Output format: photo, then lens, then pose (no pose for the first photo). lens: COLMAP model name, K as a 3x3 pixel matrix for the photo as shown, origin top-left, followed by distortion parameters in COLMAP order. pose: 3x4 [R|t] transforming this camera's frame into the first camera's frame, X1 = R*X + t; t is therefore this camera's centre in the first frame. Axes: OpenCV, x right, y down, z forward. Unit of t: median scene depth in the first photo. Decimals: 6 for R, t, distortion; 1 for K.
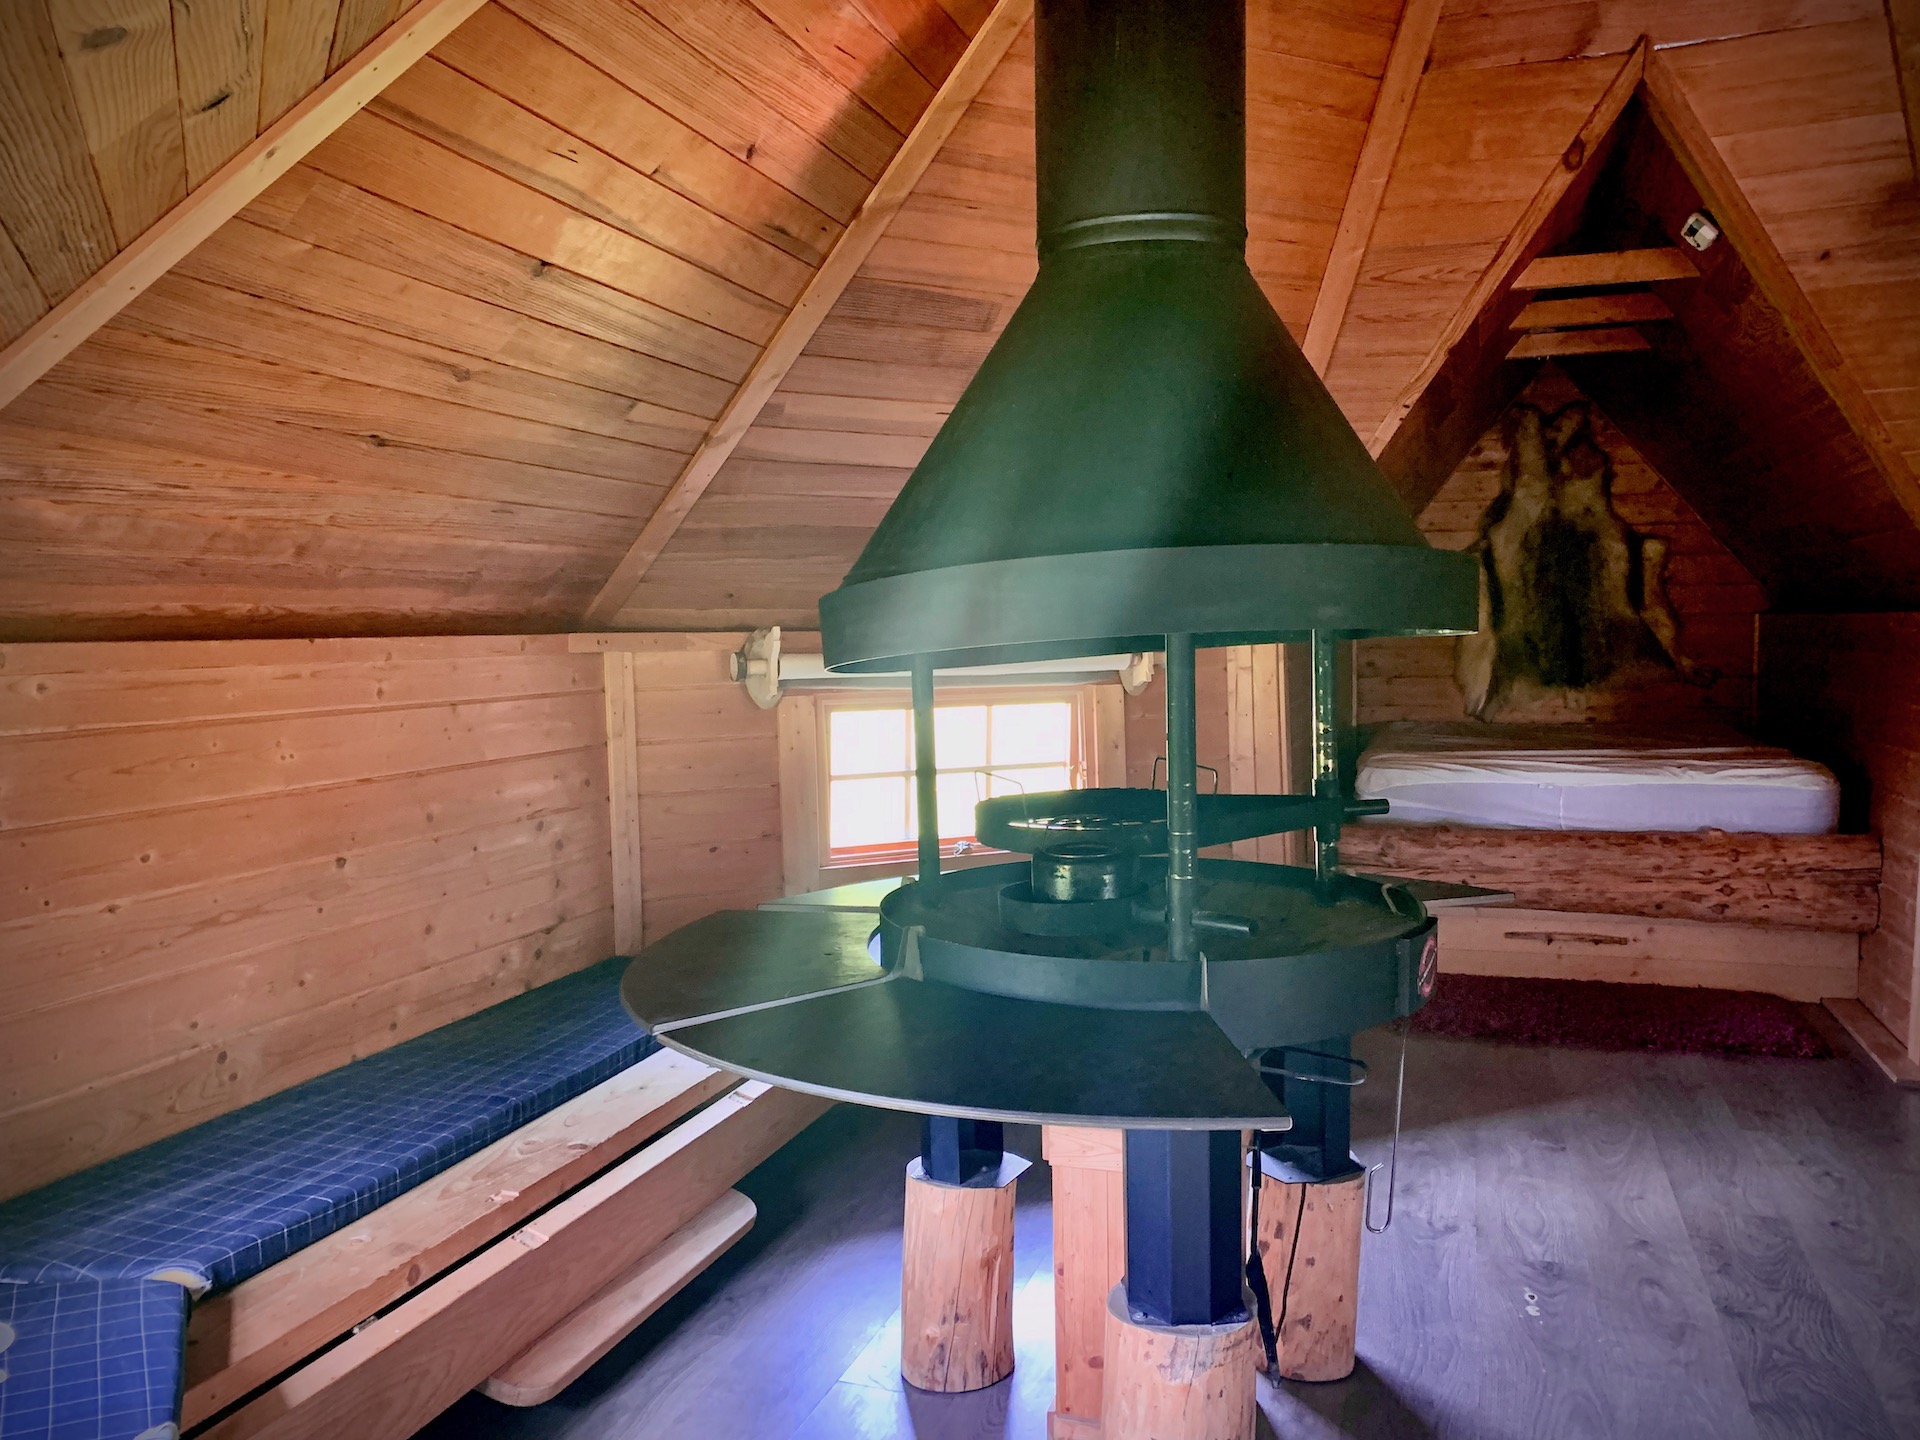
lens RADIAL K [[1467.0, 0, 949.0], [0, 1467.0, 719.4], [0, 0, 1]] dist [0.015046, -0.030740]
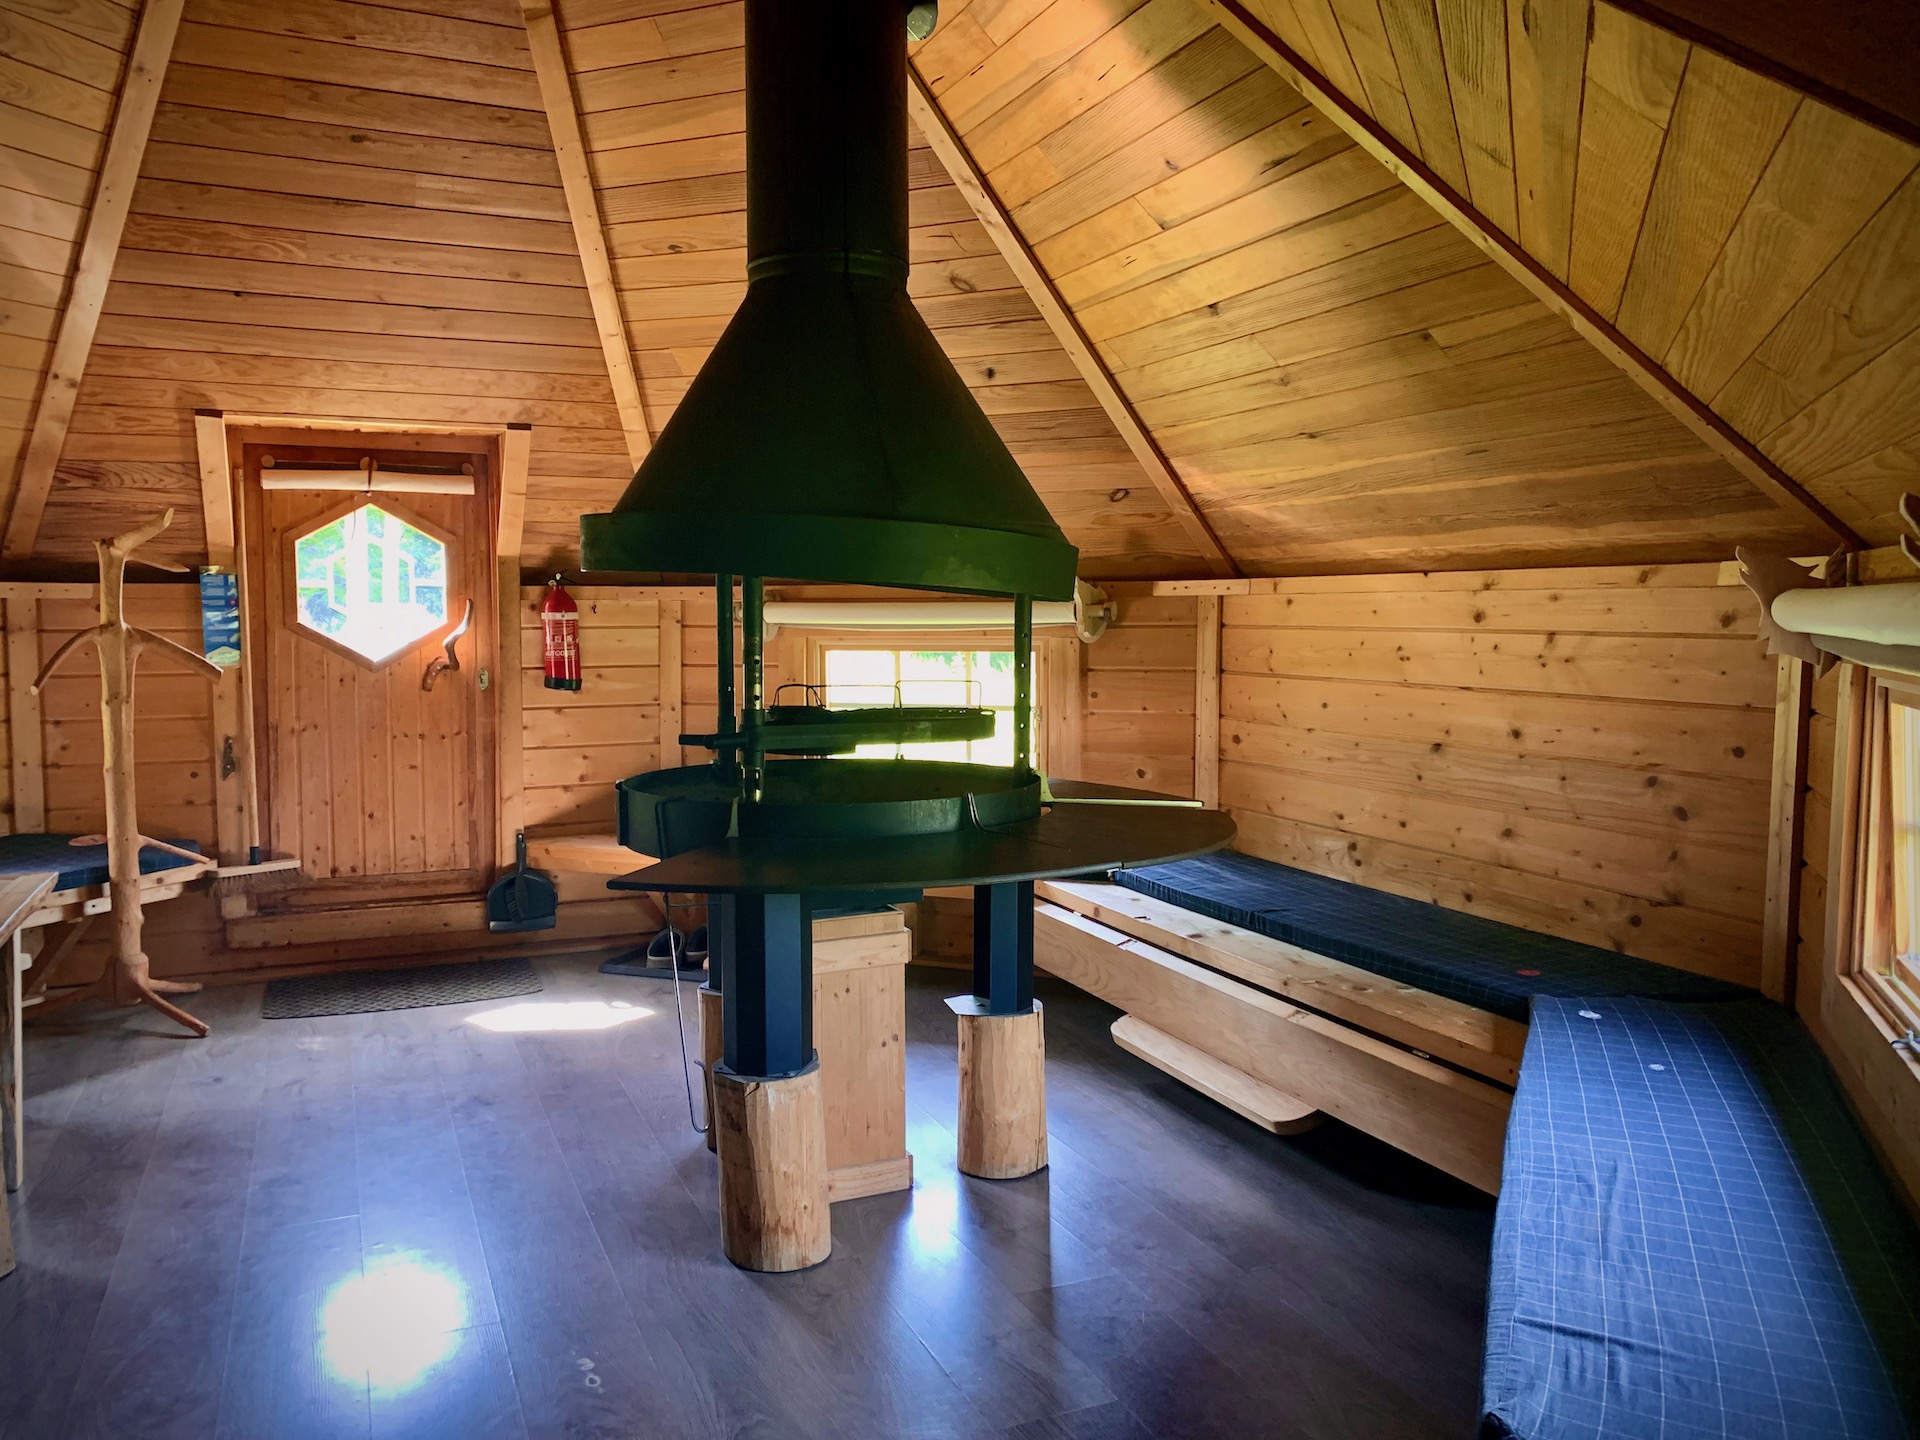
lens RADIAL K [[1467.0, 0, 989.9], [0, 1467.0, 711.4], [0, 0, 1]] dist [0.015046, -0.030740]
pose [[-0.723729, 0.068141, -0.686712, 0.626556], [-0.030176, 0.991036, 0.130141, -0.074051], [0.689424, 0.114909, -0.715185, 1.374278]]
